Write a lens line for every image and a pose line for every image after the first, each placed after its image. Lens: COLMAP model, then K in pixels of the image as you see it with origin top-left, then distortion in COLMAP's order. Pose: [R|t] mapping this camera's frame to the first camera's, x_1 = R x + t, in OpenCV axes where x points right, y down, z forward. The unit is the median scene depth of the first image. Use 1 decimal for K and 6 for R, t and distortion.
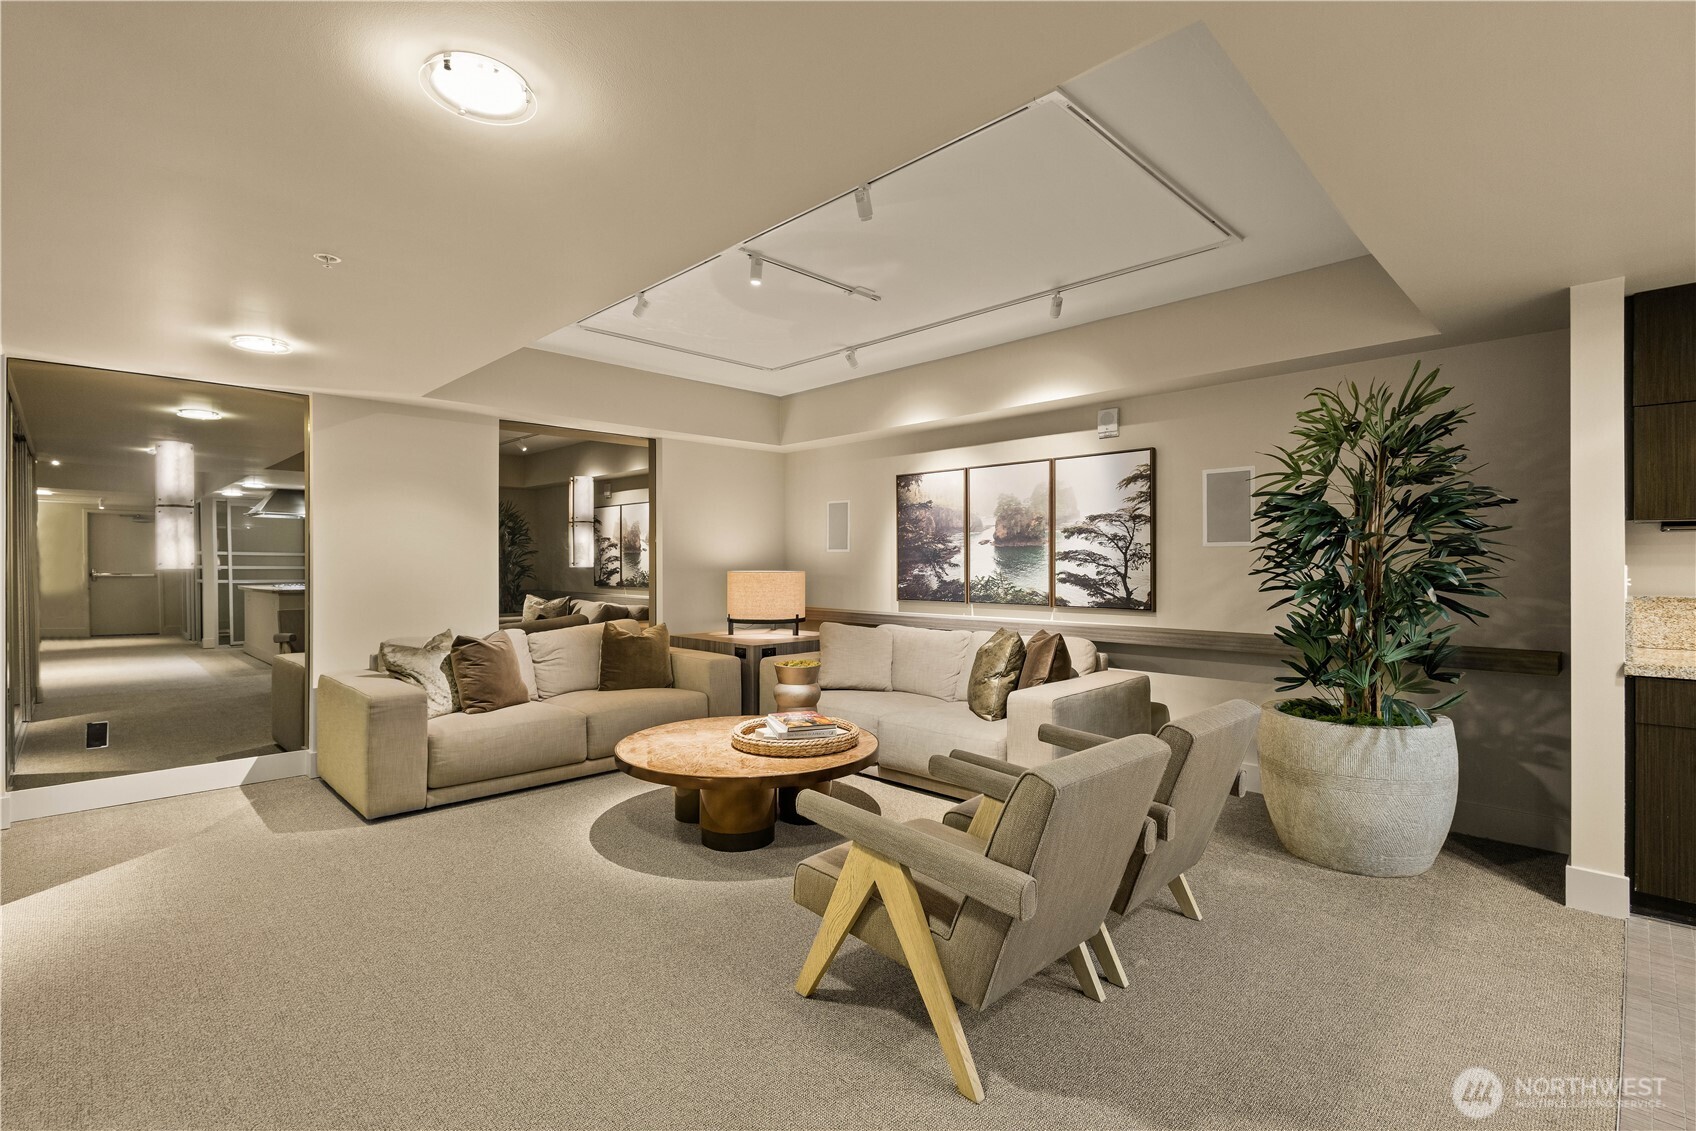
lens RADIAL K [[781.2, 0, 839.1], [0, 781.2, 563.8], [0, 0, 1]] dist [0.005506, -0.001544]
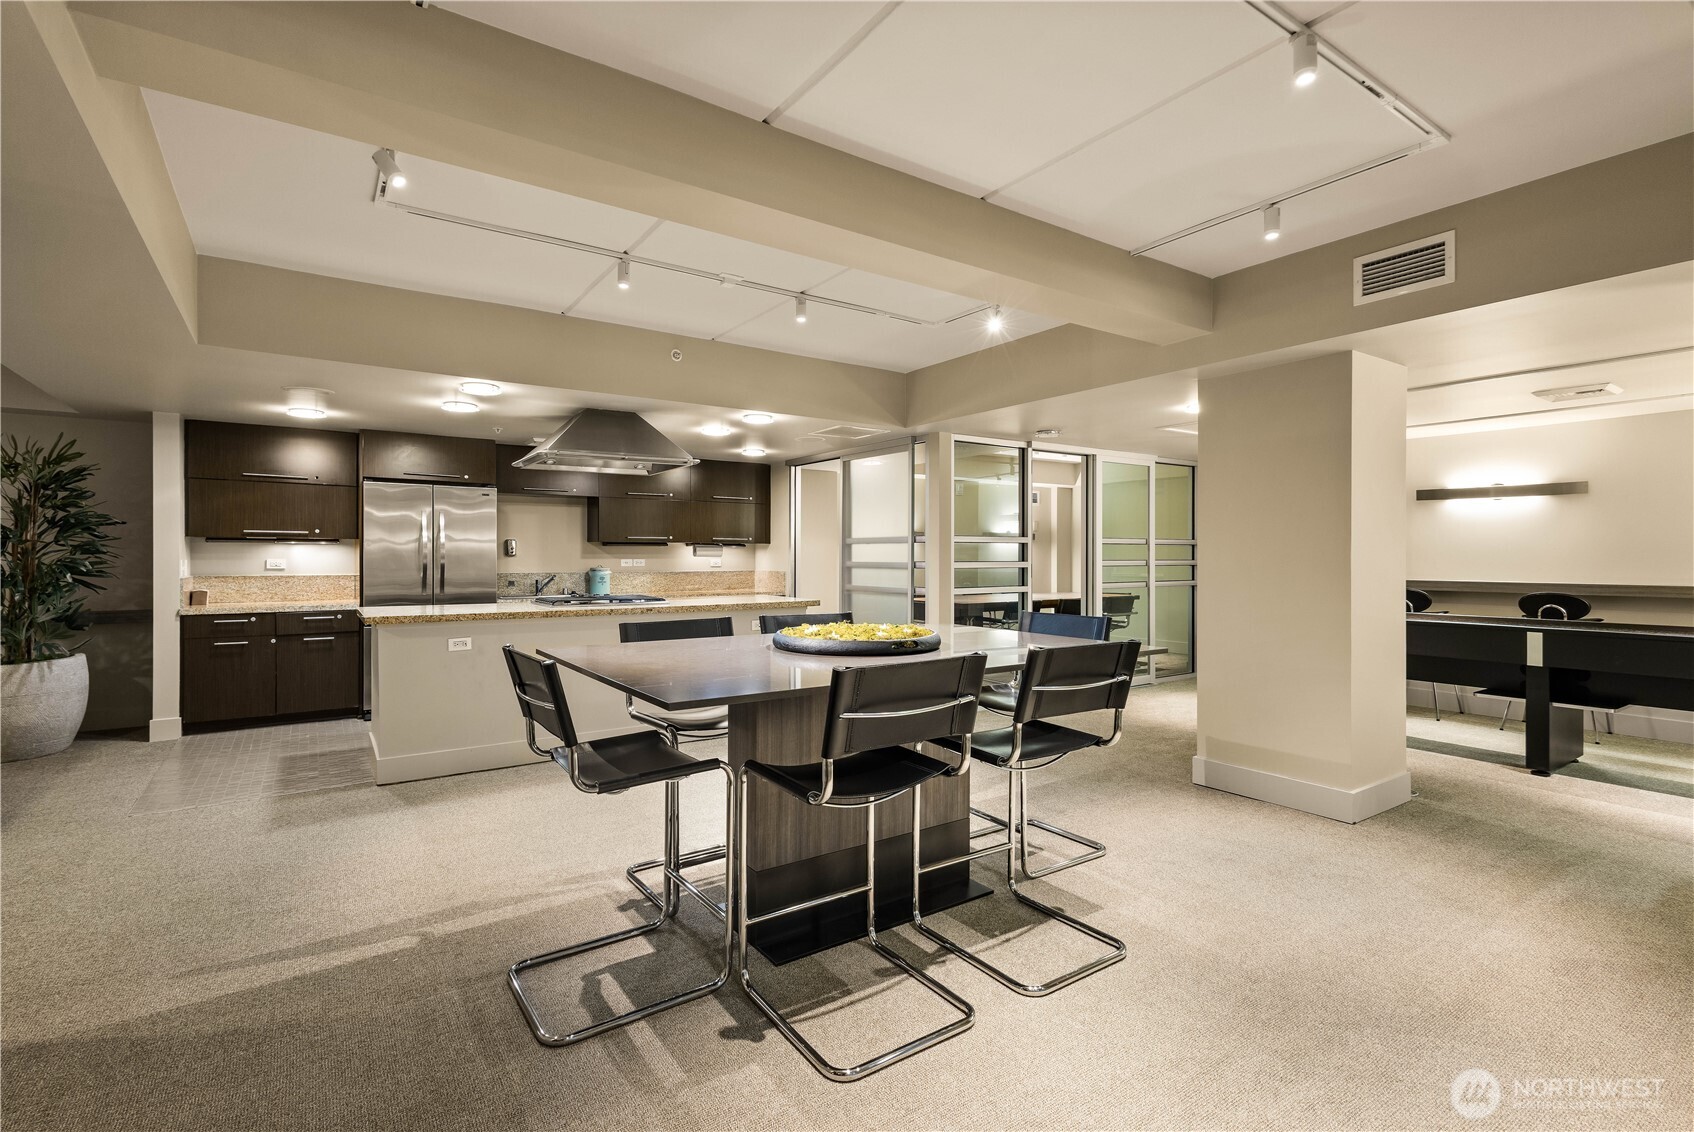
lens RADIAL K [[780.3, 0, 821.2], [0, 780.3, 558.5], [0, 0, 1]] dist [0.005506, -0.001544]
pose [[0.185651, -0.000607, 0.982616, -0.550092], [-0.001364, 0.999999, 0.000876, -0.004758], [-0.982615, -0.001502, 0.185650, -0.829420]]
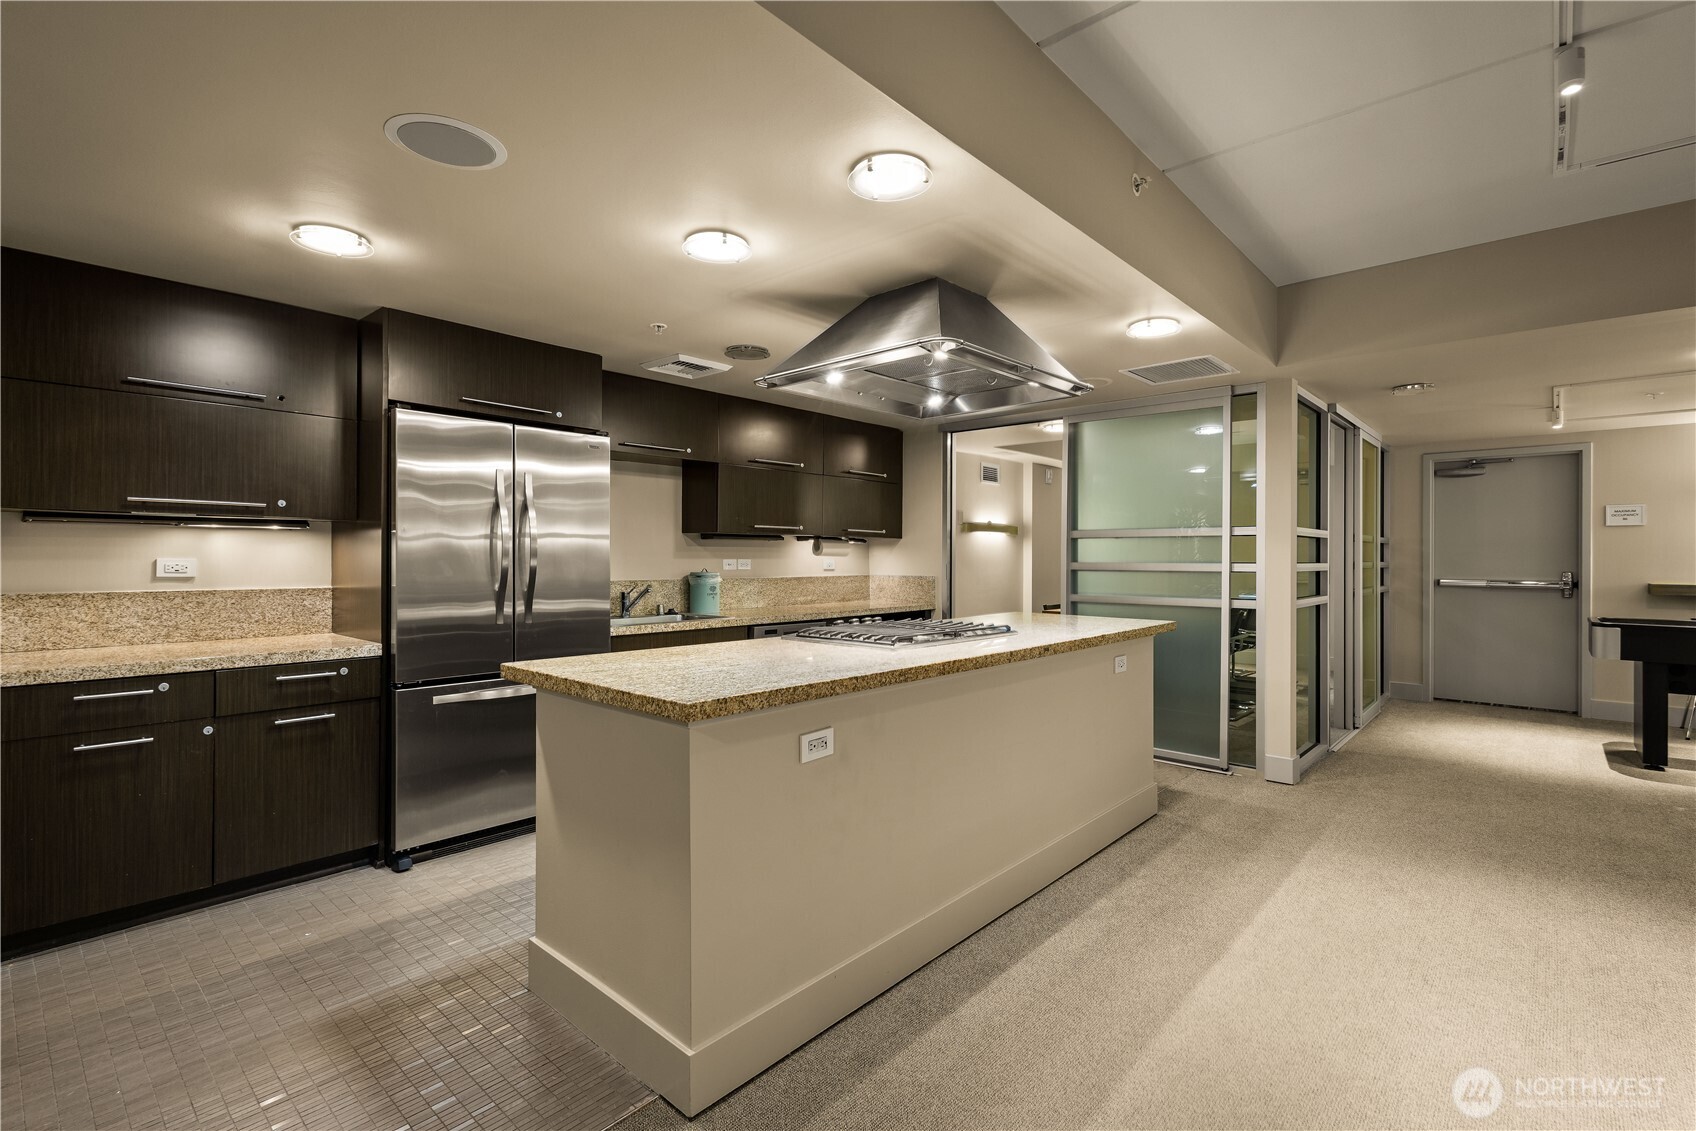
lens RADIAL K [[781.2, 0, 849.6], [0, 781.2, 558.6], [0, 0, 1]] dist [0.005506, -0.001544]
pose [[-0.063025, 0.001599, 0.998011, 0.108906], [-0.001801, 0.999997, -0.001716, 0.001508], [-0.998010, -0.001906, -0.063022, 0.132548]]
